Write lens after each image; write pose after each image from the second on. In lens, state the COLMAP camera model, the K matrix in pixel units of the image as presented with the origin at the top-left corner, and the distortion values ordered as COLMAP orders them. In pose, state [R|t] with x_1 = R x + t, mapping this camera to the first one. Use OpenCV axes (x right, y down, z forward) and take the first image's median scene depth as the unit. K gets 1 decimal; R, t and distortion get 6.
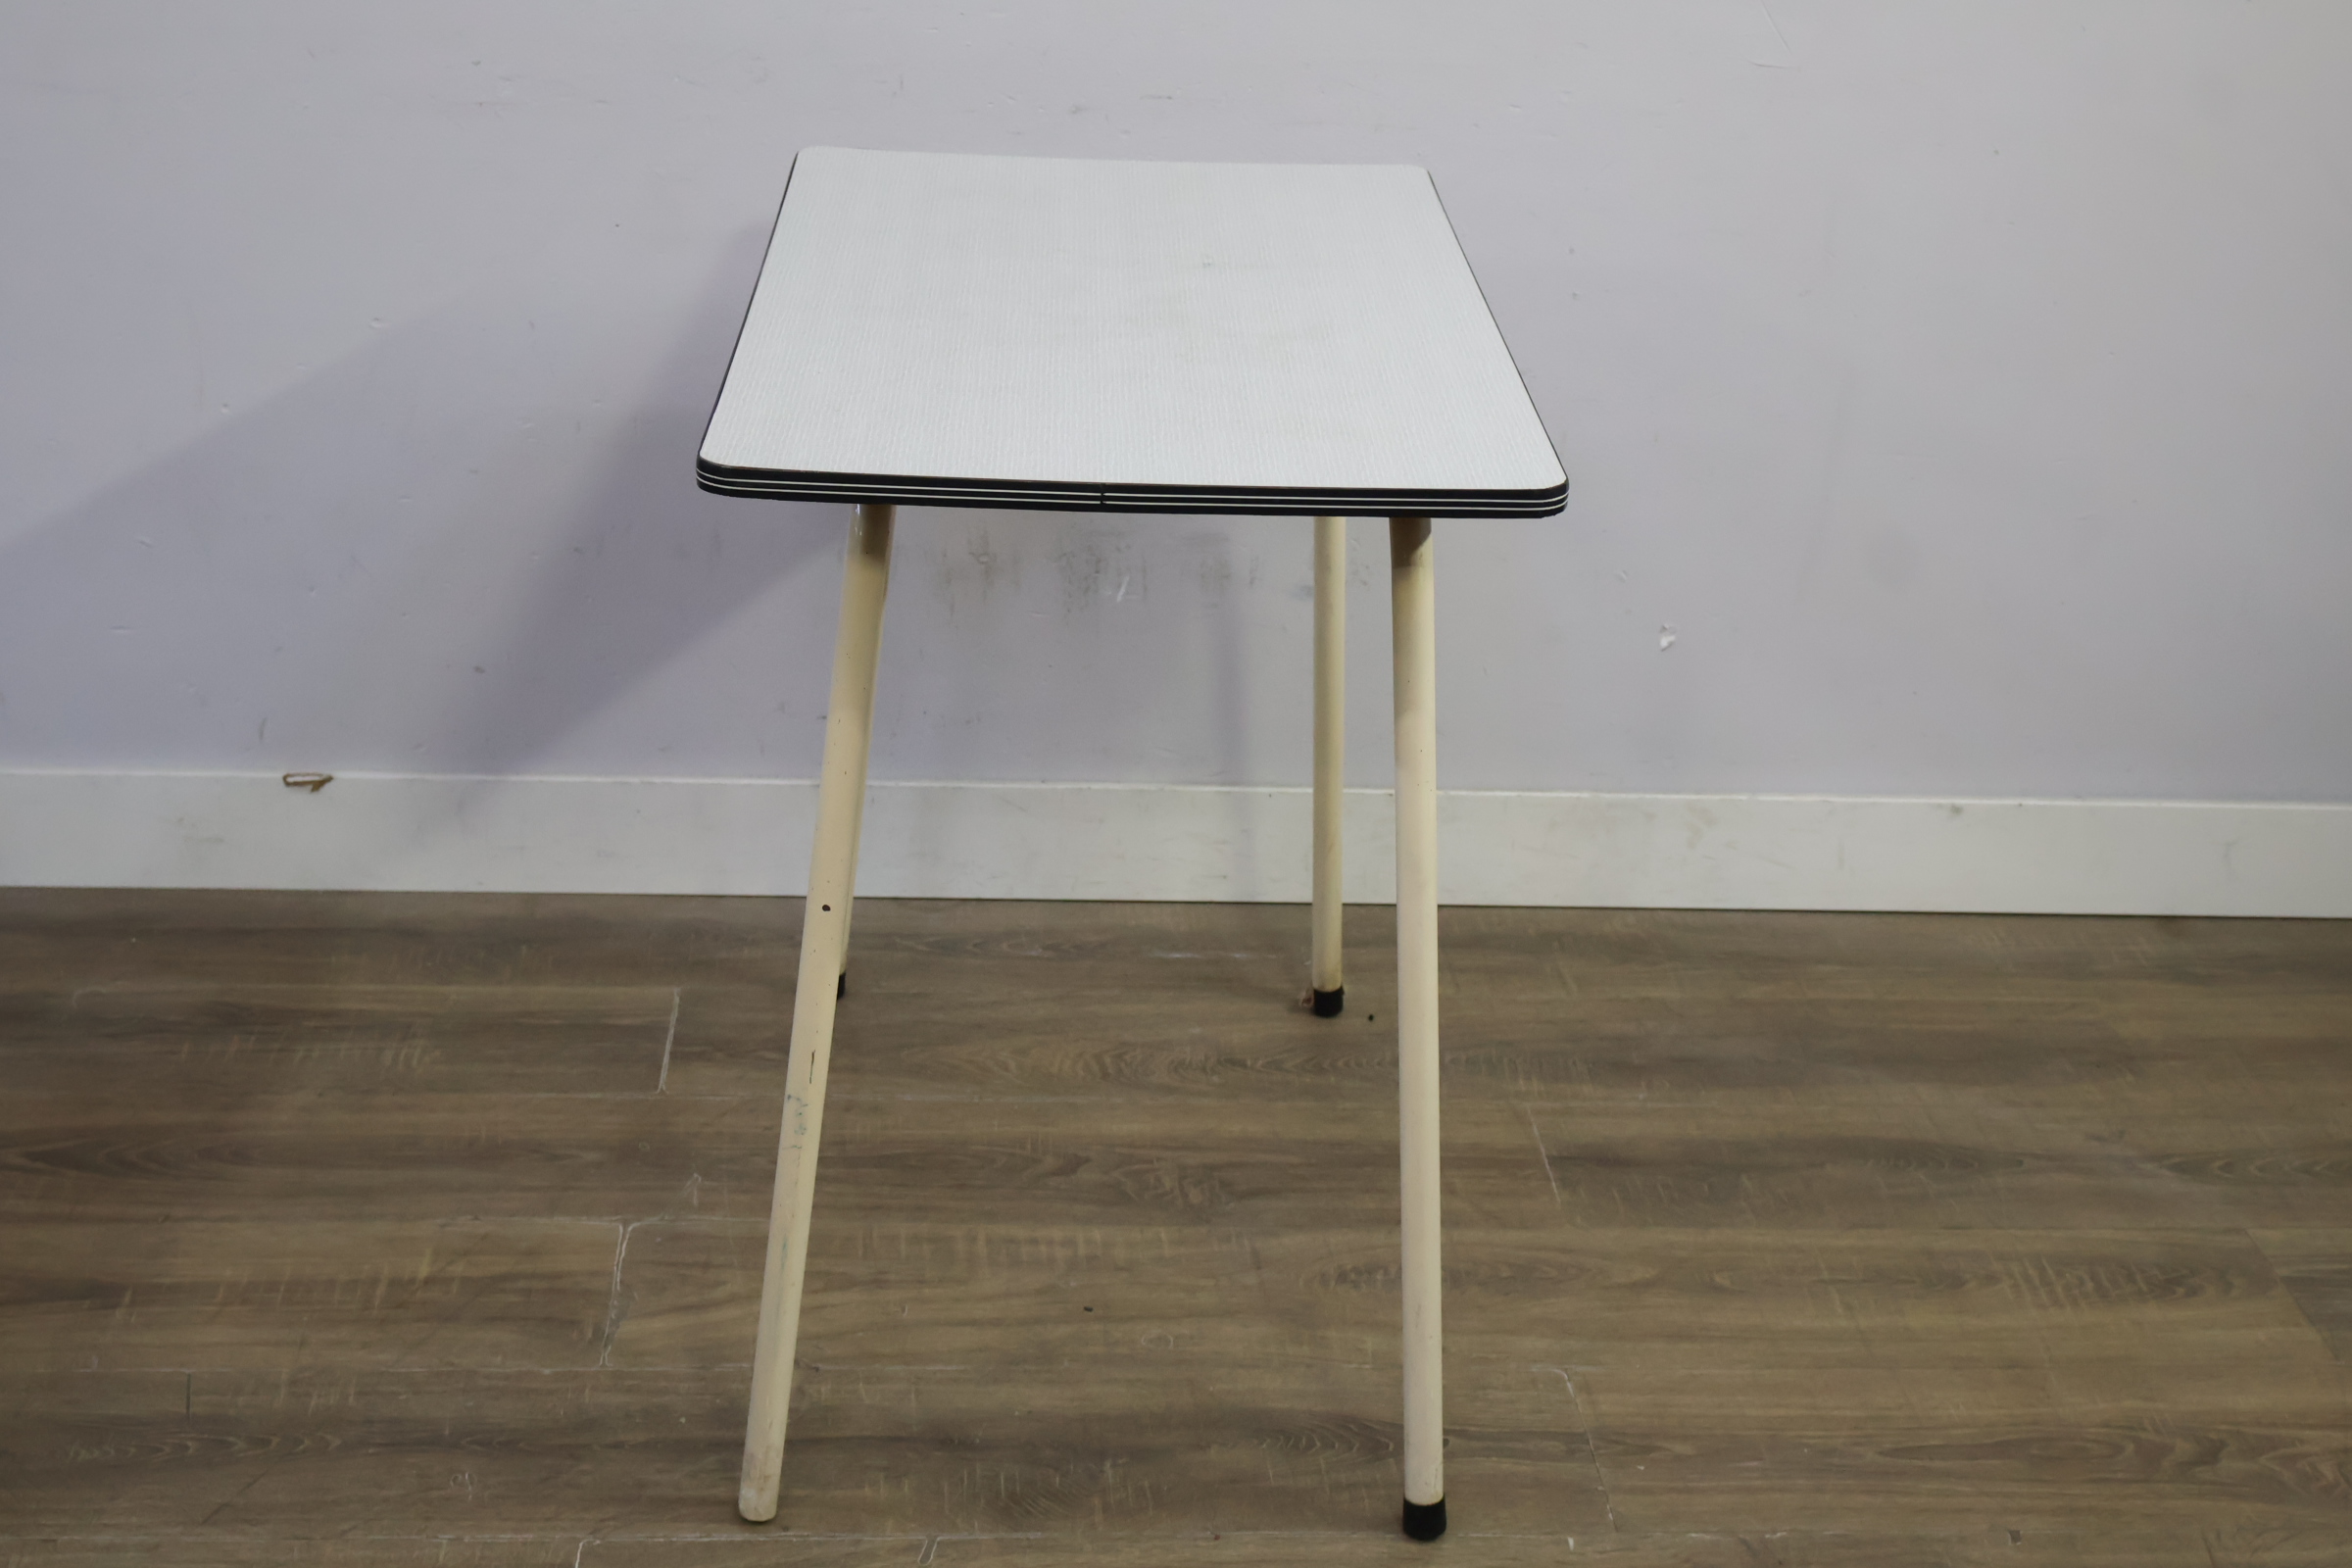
lens RADIAL K [[3219.7, 0, 1165.7], [0, 3219.7, 780.5], [0, 0, 1]] dist [0.003207, 0.000000]
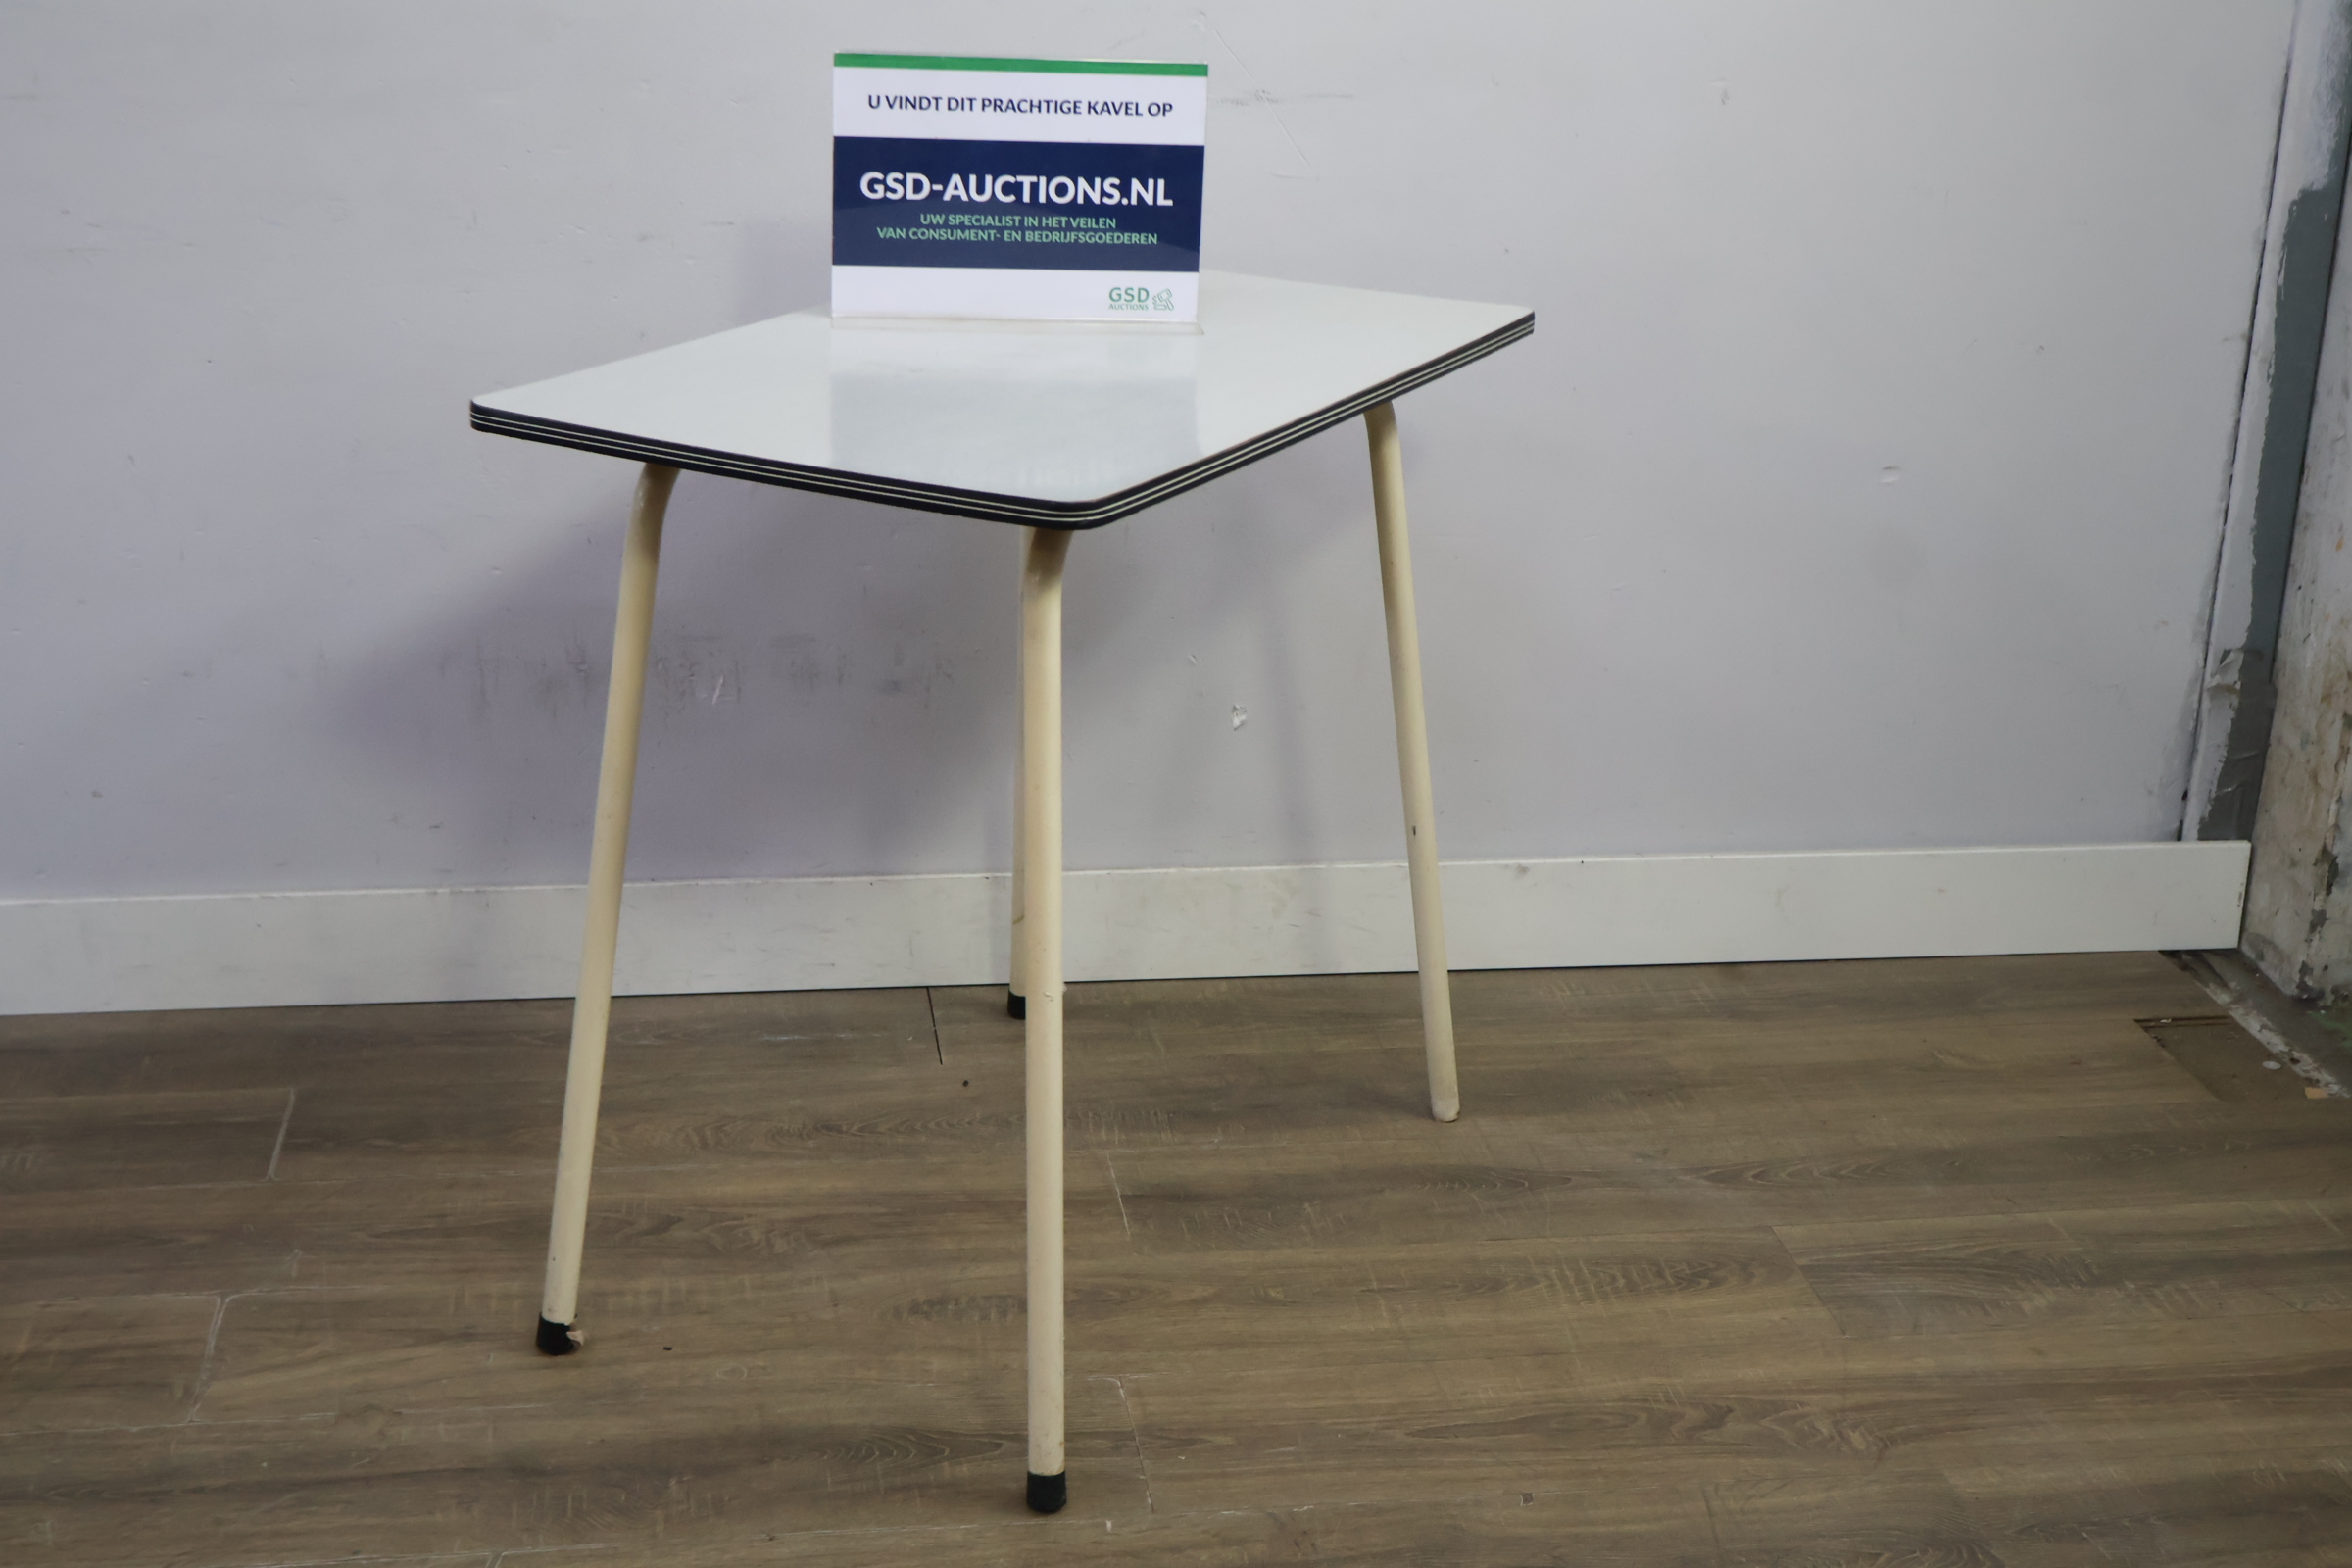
lens RADIAL K [[3219.7, 0, 1162.5], [0, 3219.7, 782.2], [0, 0, 1]] dist [0.003207, 0.000000]
pose [[0.997128, -0.043885, 0.061729, 0.075439], [0.048001, 0.996608, -0.066851, 0.054852], [-0.058585, 0.069622, 0.995852, -0.062856]]
